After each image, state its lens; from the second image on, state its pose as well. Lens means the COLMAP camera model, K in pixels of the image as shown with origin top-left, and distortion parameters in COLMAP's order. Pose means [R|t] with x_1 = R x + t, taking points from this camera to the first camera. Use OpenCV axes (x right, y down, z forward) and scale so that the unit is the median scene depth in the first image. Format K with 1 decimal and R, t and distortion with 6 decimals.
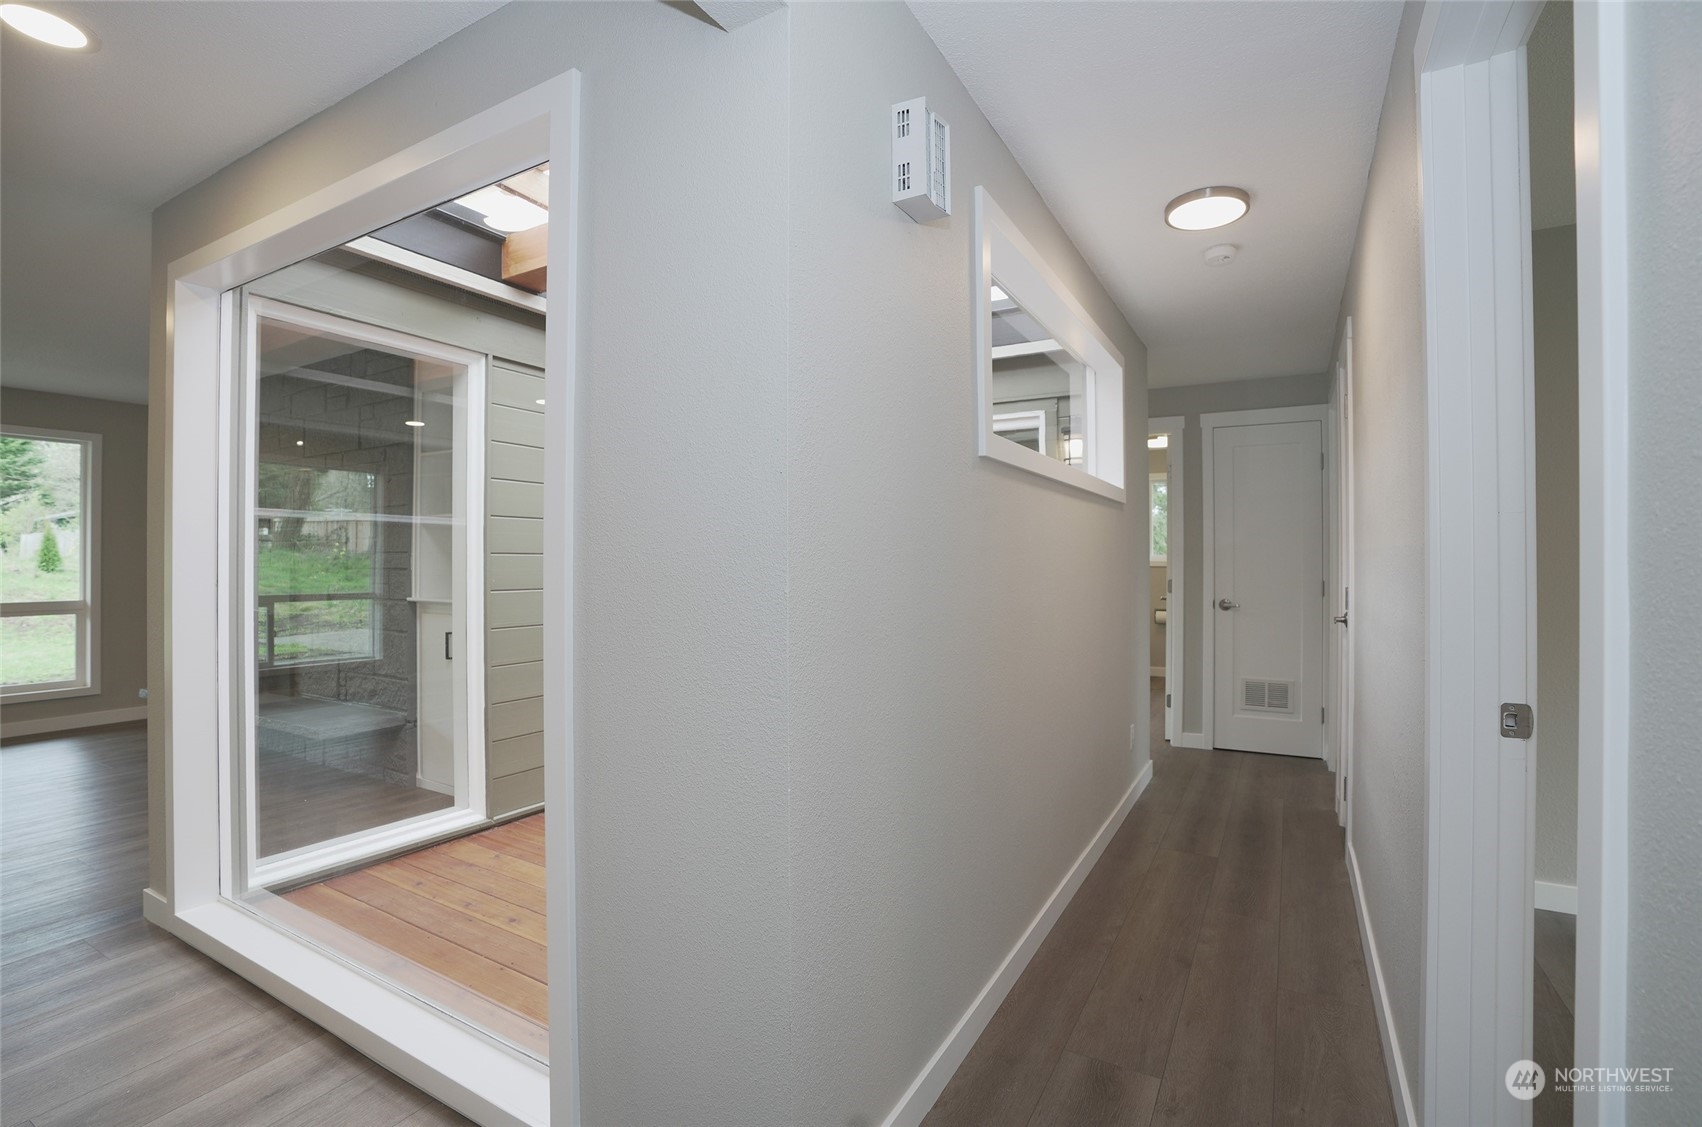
lens RADIAL K [[771.1, 0, 865.3], [0, 771.1, 565.3], [0, 0, 1]] dist [-0.056993, 0.000674]
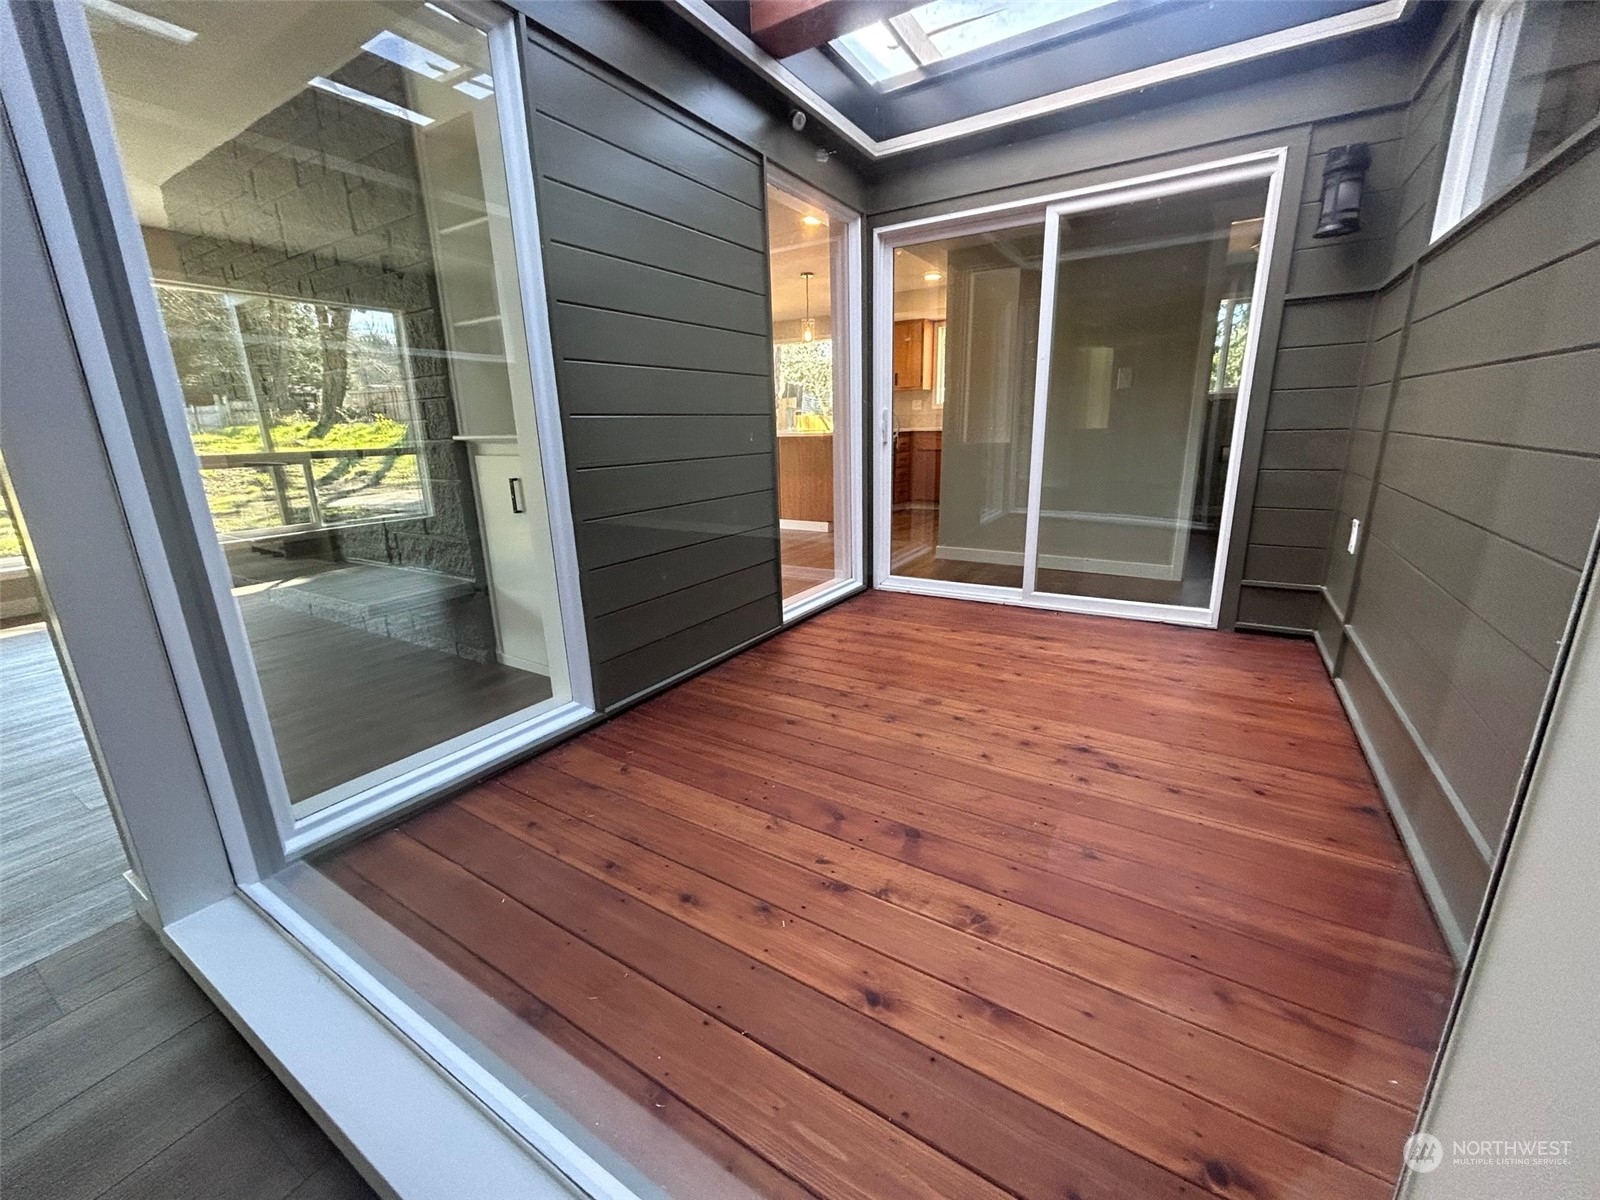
lens RADIAL K [[642.8, 0, 800.4], [0, 642.8, 602.4], [0, 0, 1]] dist [-0.000723, -0.000558]
pose [[0.998288, -0.009274, -0.057741, -0.209907], [0.023923, 0.965716, 0.258495, 0.046211], [0.053365, -0.259434, 0.964285, 0.330832]]
